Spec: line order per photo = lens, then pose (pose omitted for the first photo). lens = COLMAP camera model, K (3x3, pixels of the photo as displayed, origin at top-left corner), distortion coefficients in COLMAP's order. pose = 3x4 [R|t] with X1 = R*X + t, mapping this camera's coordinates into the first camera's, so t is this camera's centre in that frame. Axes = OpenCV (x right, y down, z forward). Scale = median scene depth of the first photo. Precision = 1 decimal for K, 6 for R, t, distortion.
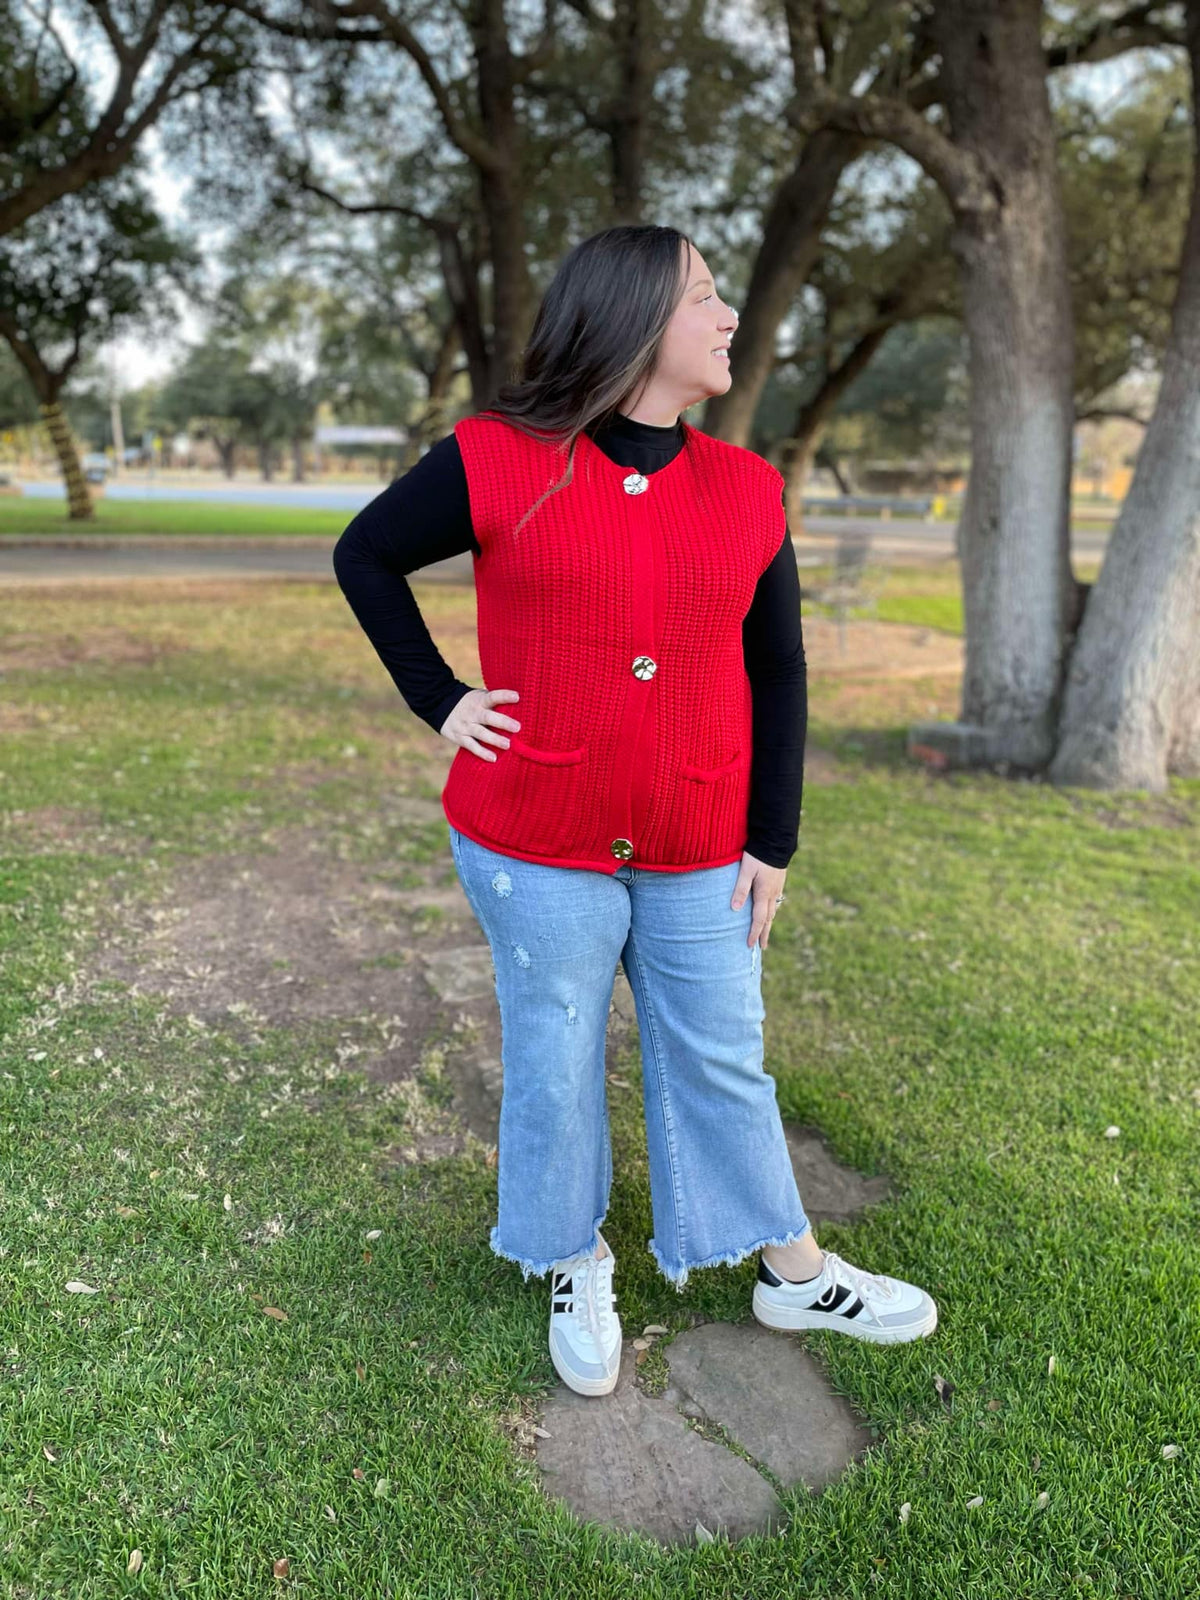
lens RADIAL K [[1130.2, 0, 620.8], [0, 1130.2, 785.3], [0, 0, 1]] dist [0.090825, -0.099006]
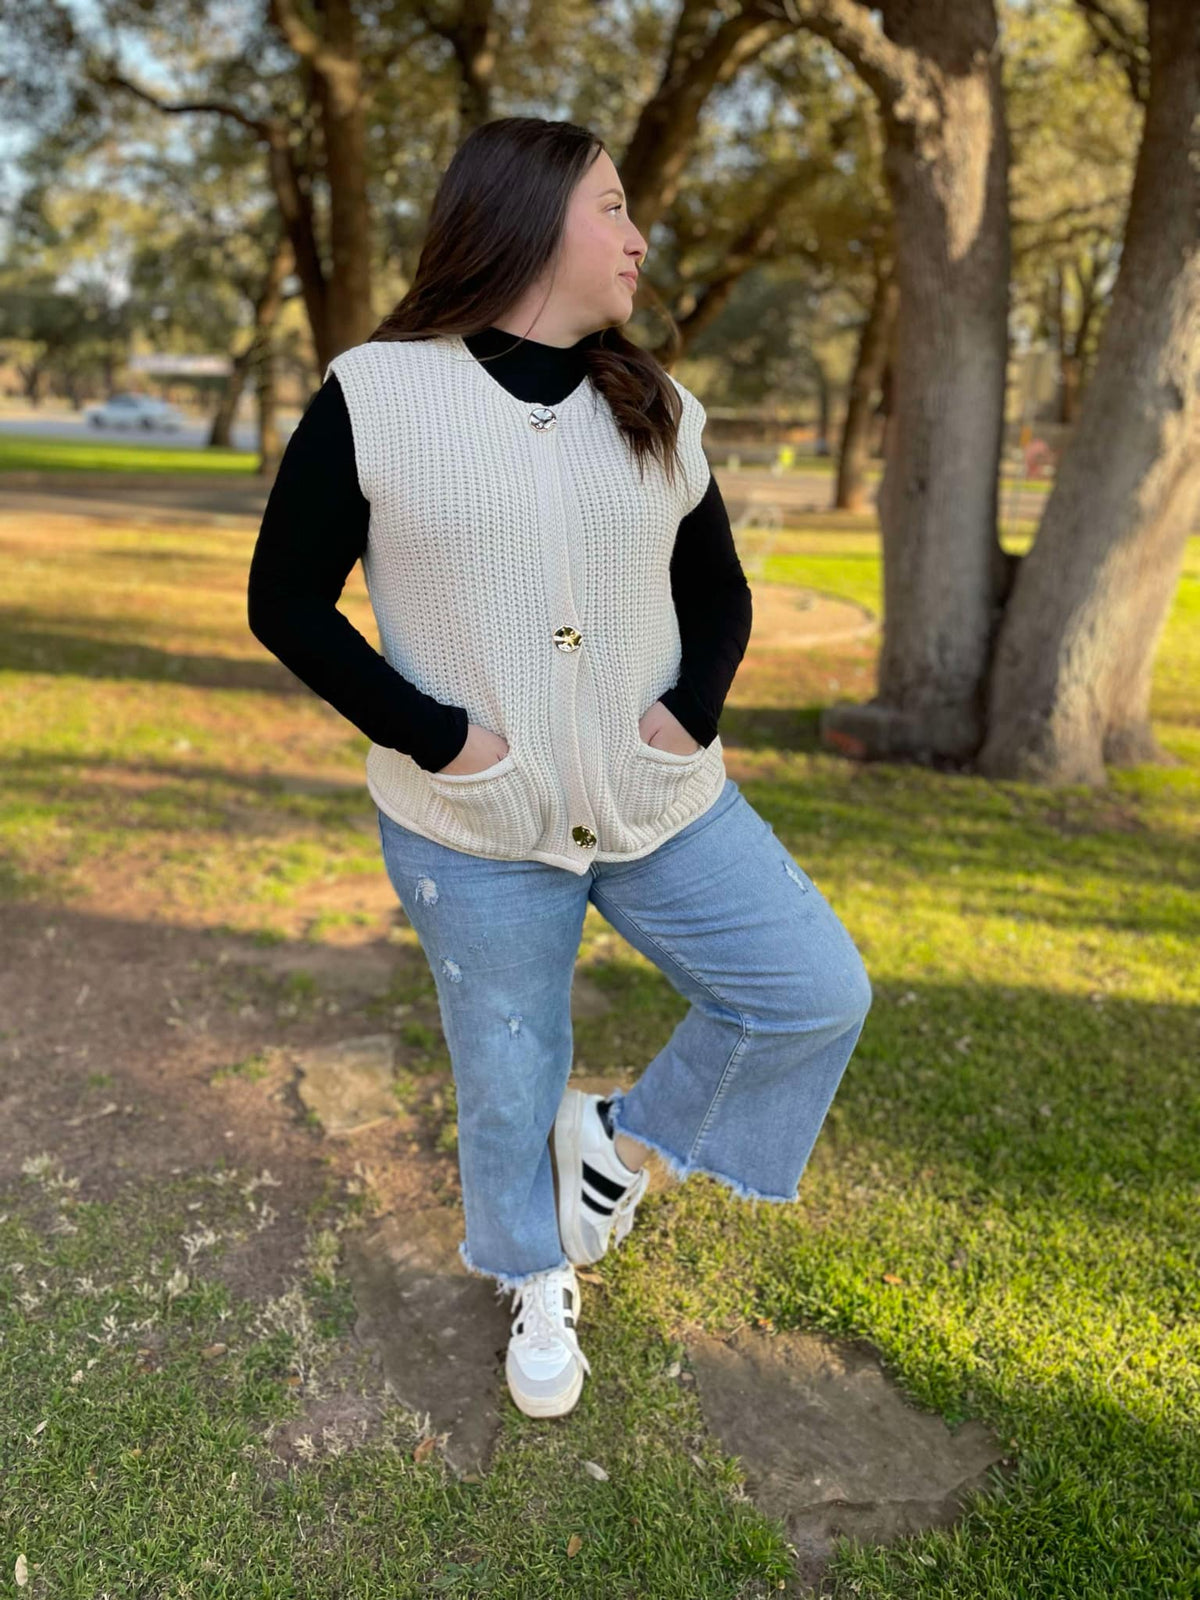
lens RADIAL K [[1135.3, 0, 591.5], [0, 1135.3, 787.4], [0, 0, 1]] dist [0.081491, -0.091559]
pose [[0.993655, -0.011687, 0.111866, -0.073046], [0.006420, 0.998859, 0.047327, -0.078557], [-0.112292, -0.046309, 0.992596, 0.272090]]
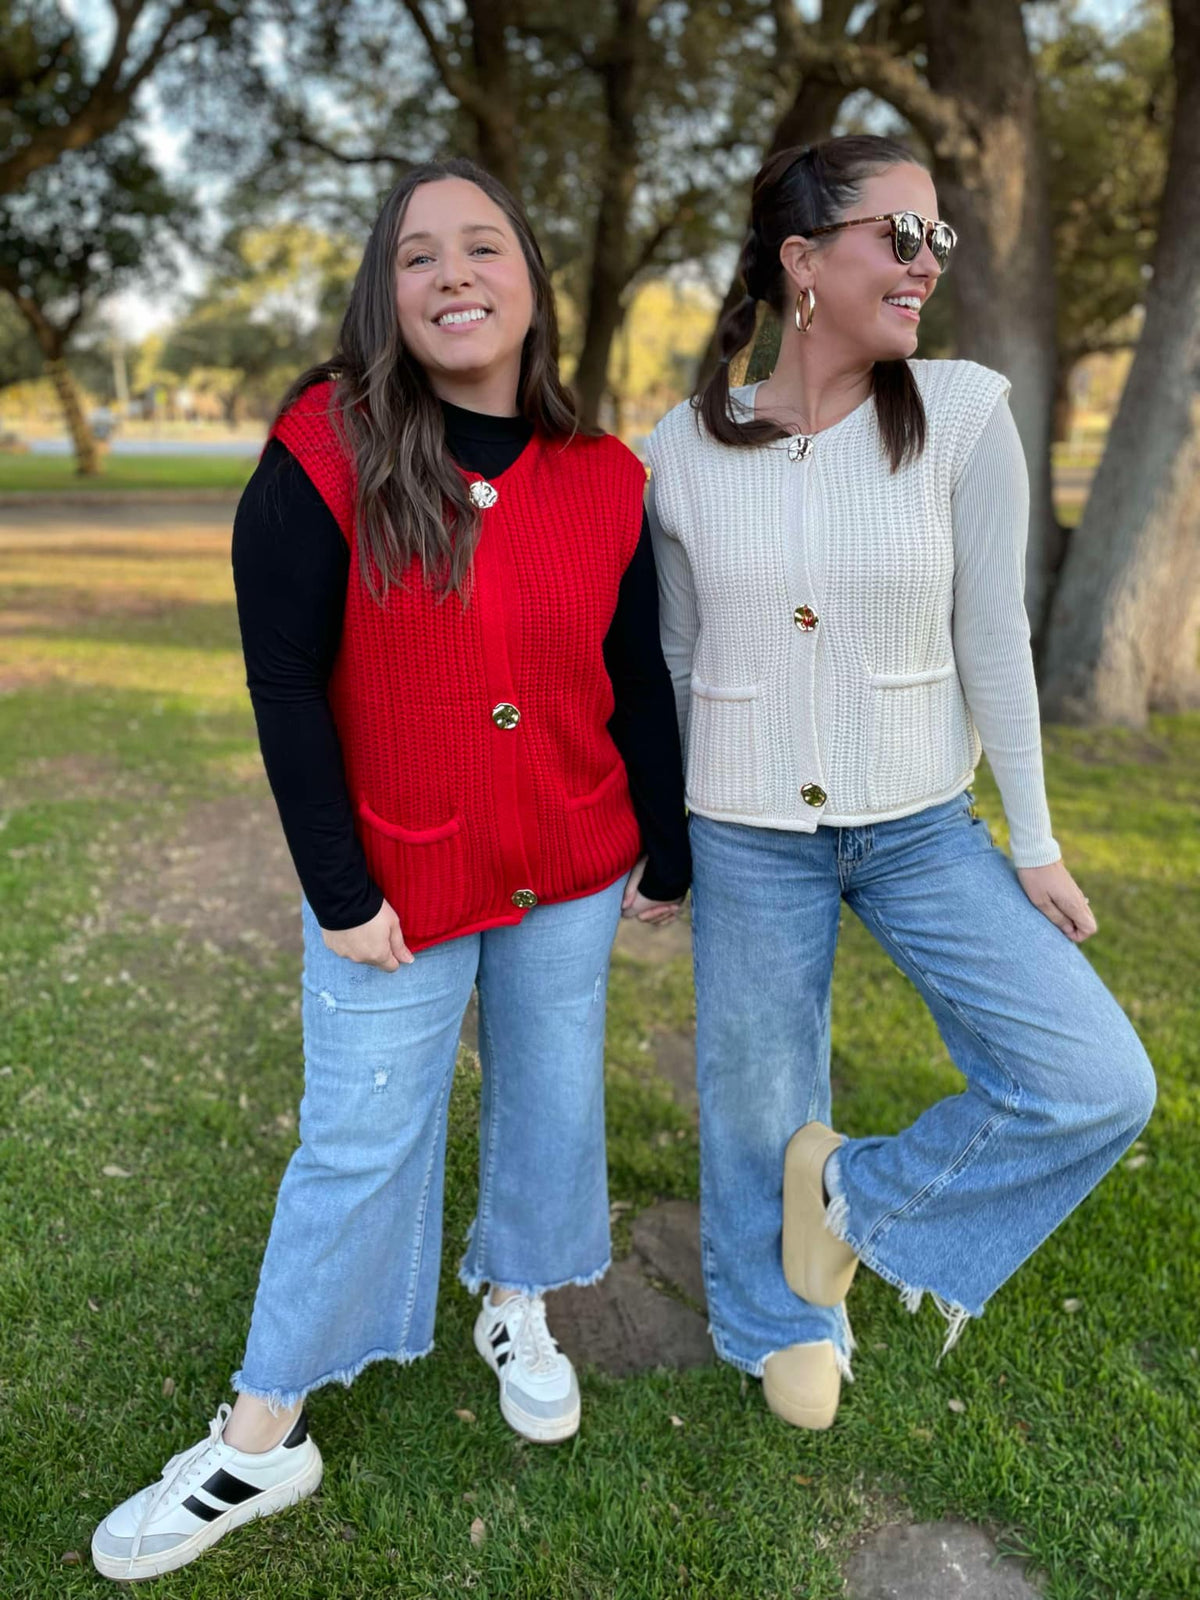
lens RADIAL K [[1131.0, 0, 599.5], [0, 1131.0, 766.2], [0, 0, 1]] dist [0.088561, -0.096372]
pose [[0.999609, -0.011632, -0.025414, 0.028754], [0.012368, 0.999503, 0.028995, 0.006445], [0.025064, -0.029298, 0.999256, -0.076765]]
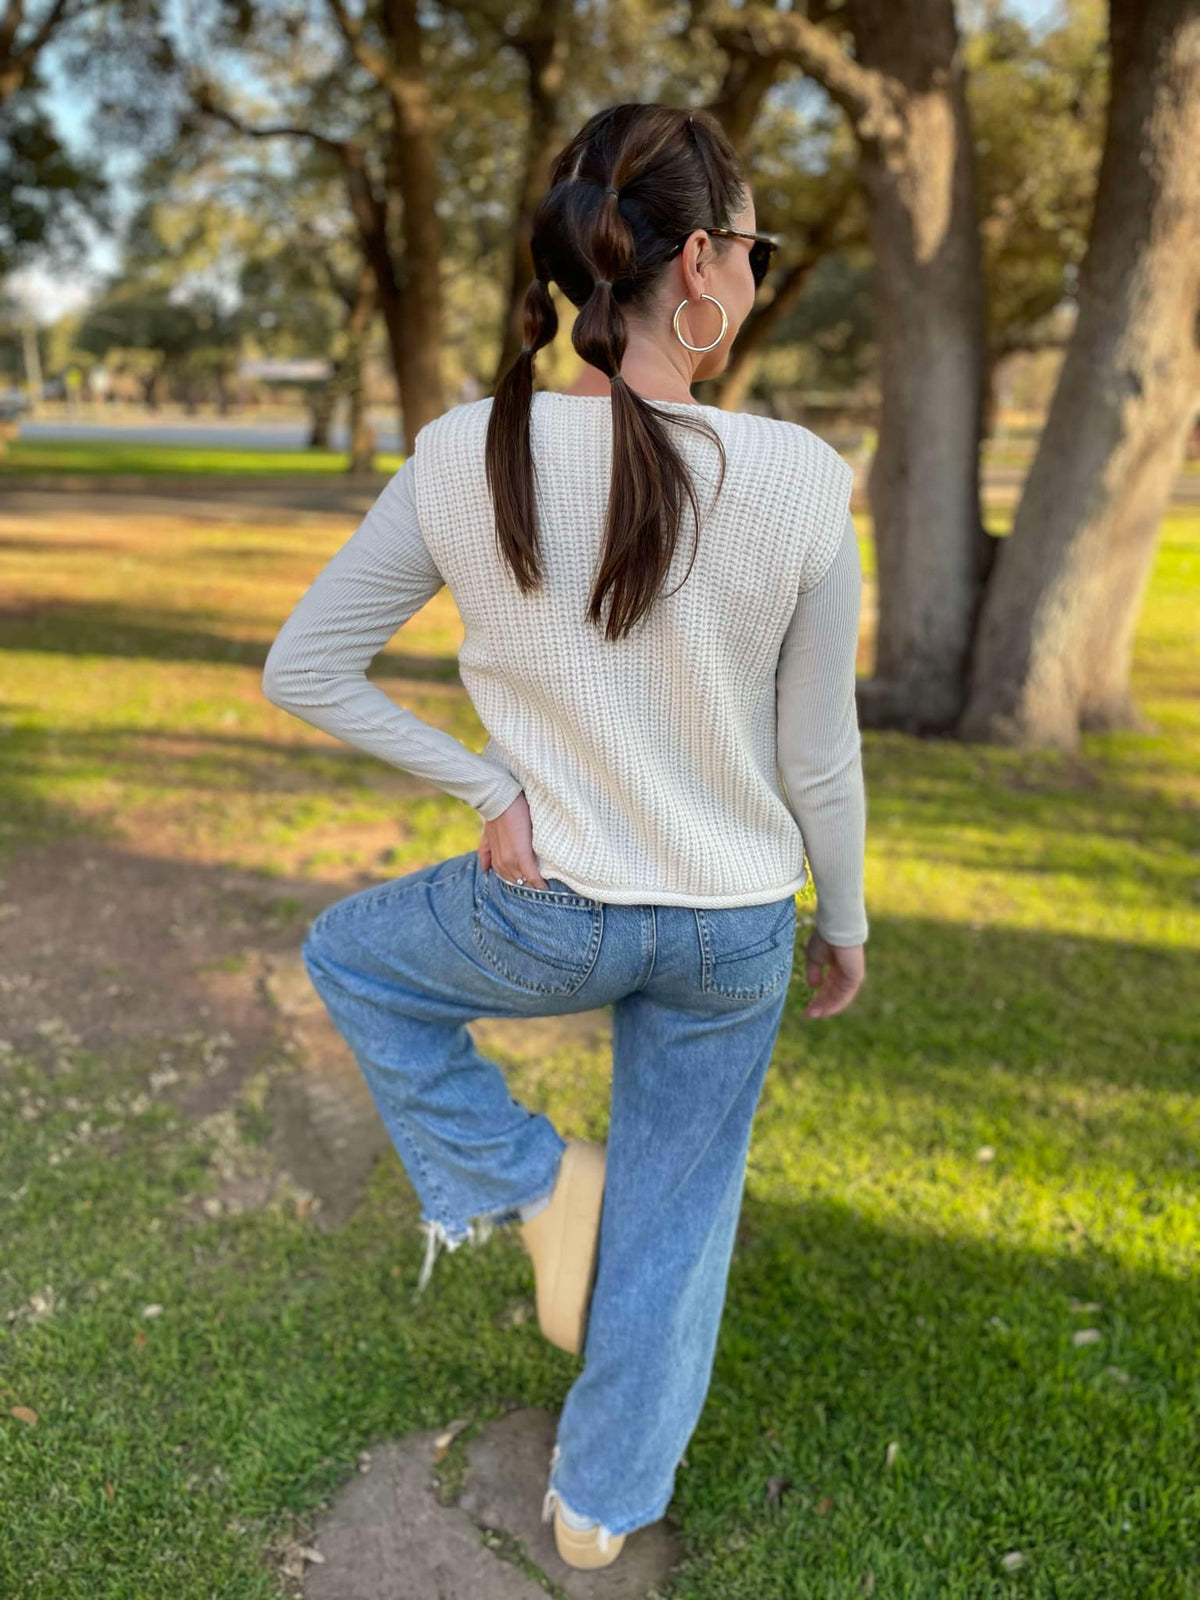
lens RADIAL K [[1132.9, 0, 590.8], [0, 1132.9, 769.7], [0, 0, 1]] dist [0.084085, -0.092067]
pose [[0.999568, -0.013024, 0.026346, 0.079761], [0.011957, 0.999117, 0.040278, -0.044972], [-0.026847, -0.039945, 0.998841, 0.084436]]
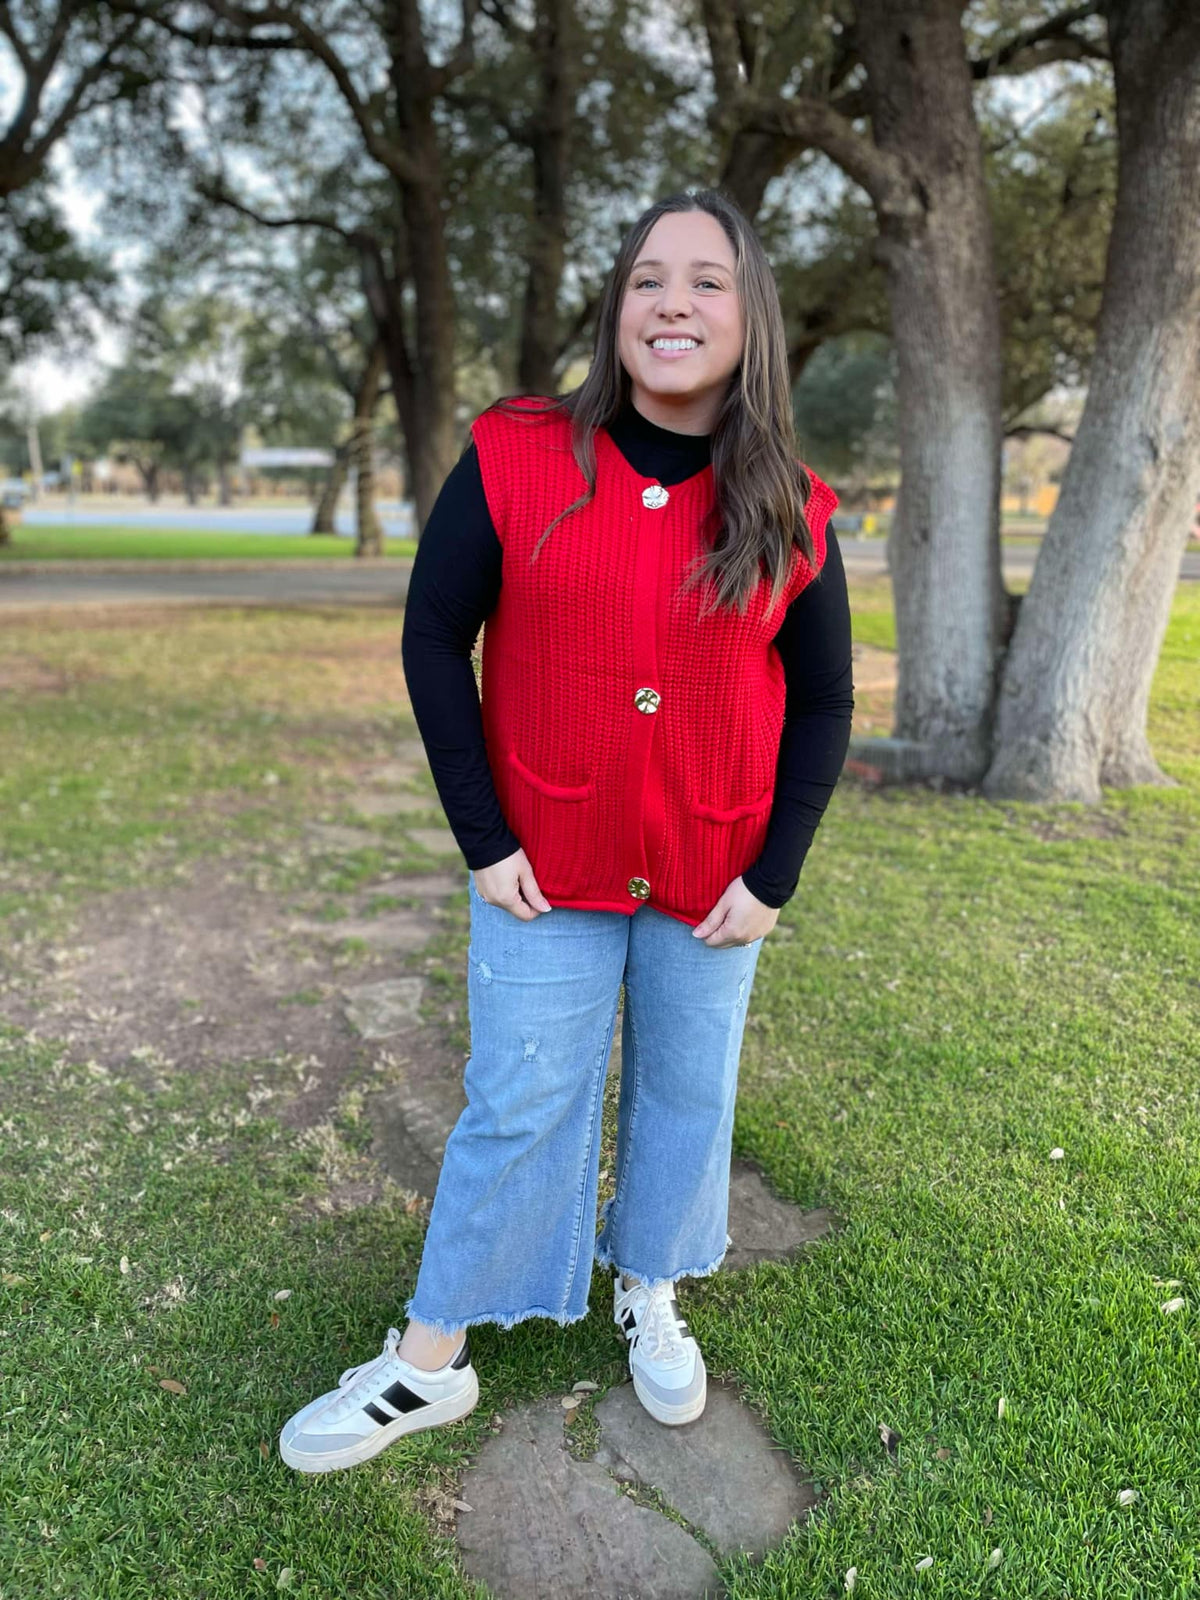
lens RADIAL K [[1130.0, 0, 605.9], [0, 1130.0, 820.7], [0, 0, 1]] dist [0.090693, -0.099342]
pose [[0.998982, -0.021682, 0.039561, 0.013769], [0.021219, 0.999702, 0.012087, 0.000688], [-0.039811, -0.011235, 0.999144, 0.045490]]
